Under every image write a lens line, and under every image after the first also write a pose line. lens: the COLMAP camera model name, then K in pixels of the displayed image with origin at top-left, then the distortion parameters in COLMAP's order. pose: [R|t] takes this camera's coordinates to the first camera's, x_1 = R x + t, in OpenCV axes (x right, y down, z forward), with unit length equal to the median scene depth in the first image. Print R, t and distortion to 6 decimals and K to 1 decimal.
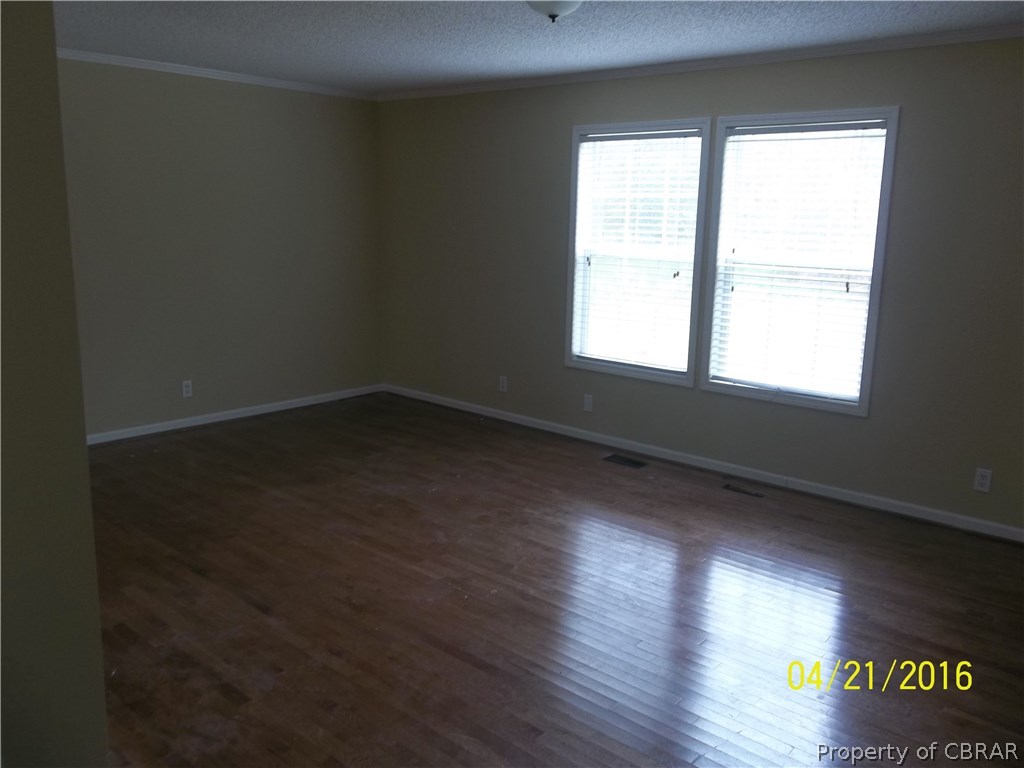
lens RADIAL K [[841.4, 0, 512.0], [0, 841.4, 384.0], [0, 0, 1]] dist [-0.007874, -0.003127]
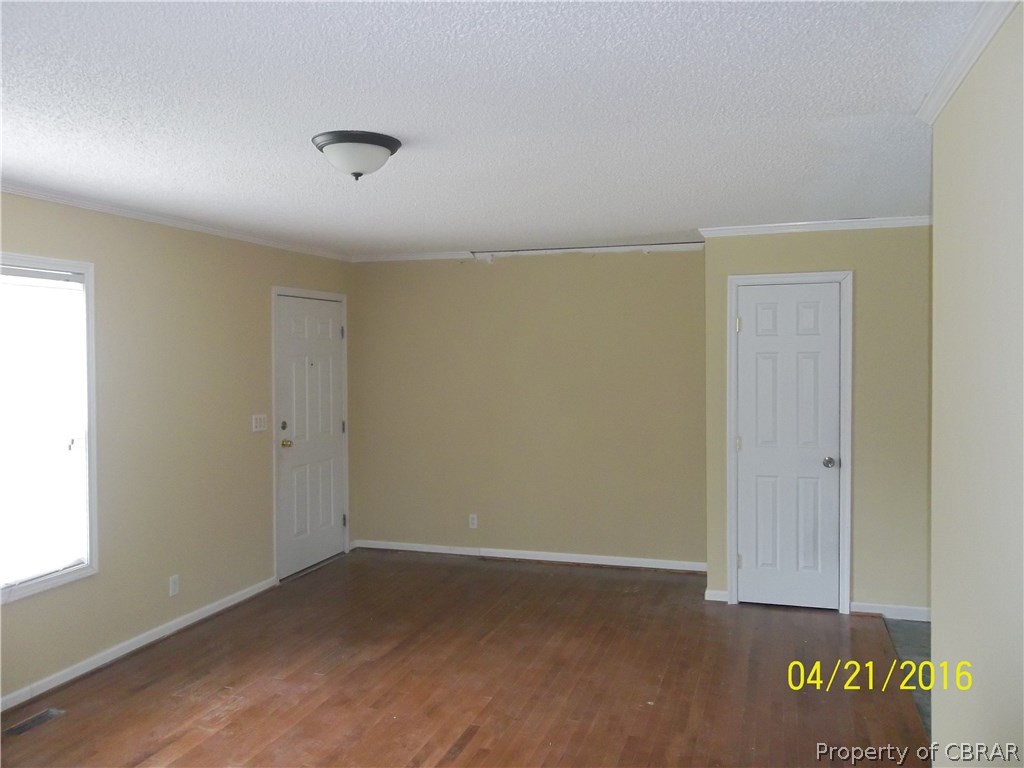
lens RADIAL K [[841.4, 0, 512.0], [0, 841.4, 384.0], [0, 0, 1]] dist [-0.007874, -0.003127]
pose [[-0.413592, -0.048990, 0.909143, -0.682553], [0.177992, 0.974933, 0.133508, -0.230203], [-0.892894, 0.217038, -0.394505, 0.965864]]
